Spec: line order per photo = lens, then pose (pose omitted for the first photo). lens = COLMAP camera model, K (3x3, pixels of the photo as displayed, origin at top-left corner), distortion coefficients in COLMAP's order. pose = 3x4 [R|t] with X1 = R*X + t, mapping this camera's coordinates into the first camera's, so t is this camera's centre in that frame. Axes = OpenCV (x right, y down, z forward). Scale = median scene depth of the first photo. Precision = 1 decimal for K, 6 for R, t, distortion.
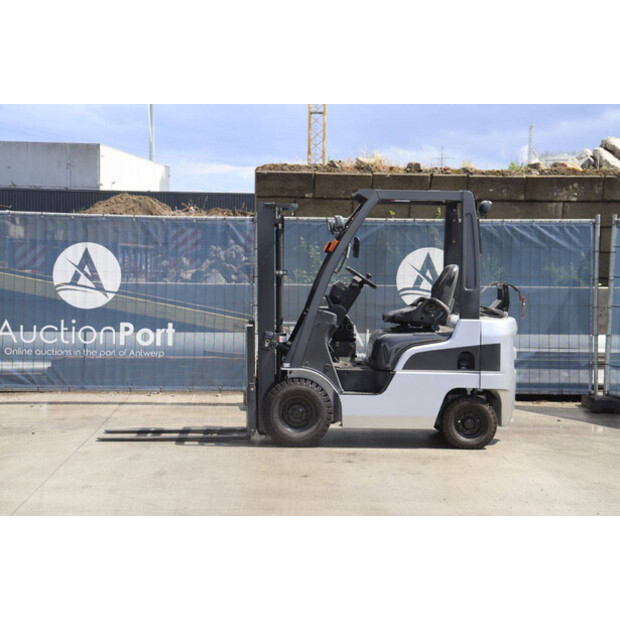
lens RADIAL K [[1164.4, 0, 310.0], [0, 1164.4, 310.0], [0, 0, 1]] dist [0.269284, 0.102507]
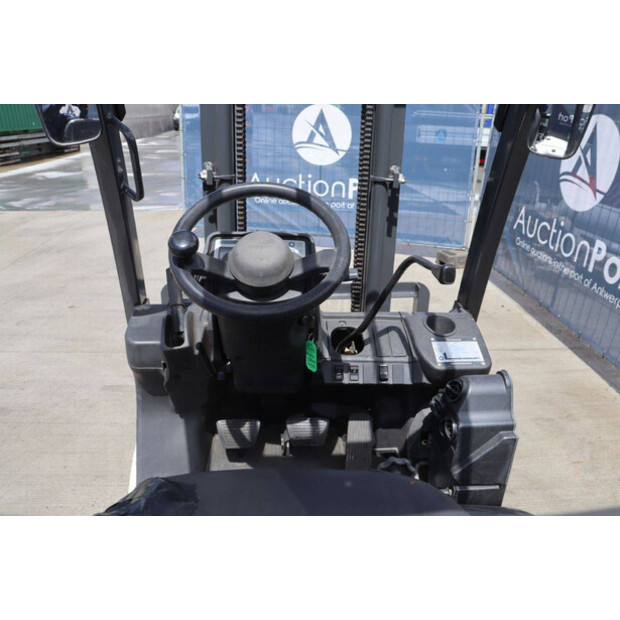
lens RADIAL K [[509.3, 0, 310.0], [0, 509.3, 310.0], [0, 0, 1]] dist [-0.179271, 0.155491]
pose [[0.025585, 0.364039, -0.931032, 0.110702], [-0.068109, 0.929808, 0.361689, -0.041930], [0.997350, 0.054158, 0.048584, 0.823547]]
